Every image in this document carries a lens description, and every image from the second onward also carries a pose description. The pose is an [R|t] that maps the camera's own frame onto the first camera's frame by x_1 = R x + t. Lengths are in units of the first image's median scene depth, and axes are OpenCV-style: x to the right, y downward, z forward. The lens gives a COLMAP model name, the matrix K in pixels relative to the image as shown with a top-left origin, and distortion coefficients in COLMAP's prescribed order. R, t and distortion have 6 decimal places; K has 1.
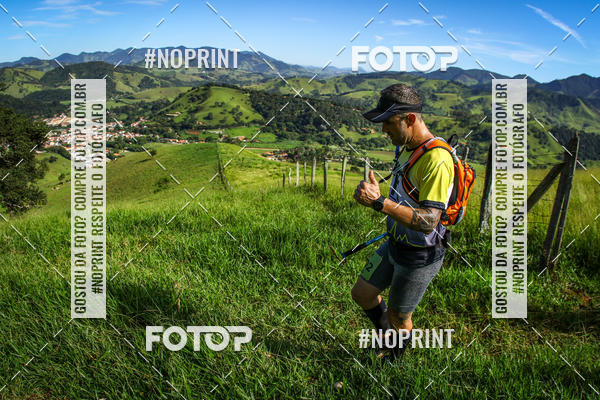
lens RADIAL K [[269.2, 0, 296.8], [0, 269.2, 199.7], [0, 0, 1]] dist [0.001615, 0.001216]
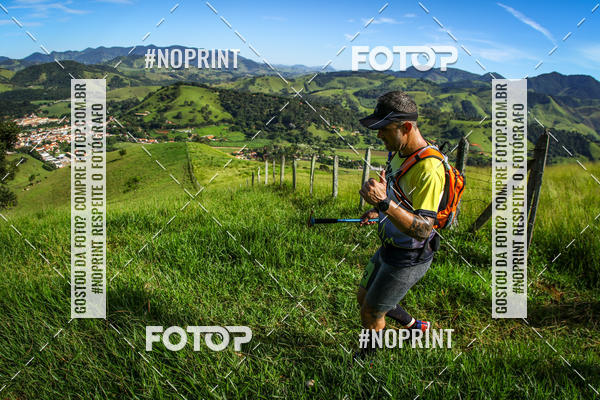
lens RADIAL K [[269.2, 0, 302.6], [0, 269.2, 200.1], [0, 0, 1]] dist [0.001615, 0.001216]
pose [[0.999881, -0.009422, 0.012242, 0.114087], [0.009414, 0.999955, 0.000673, 0.006499], [-0.012248, -0.000557, 0.999925, -0.000822]]
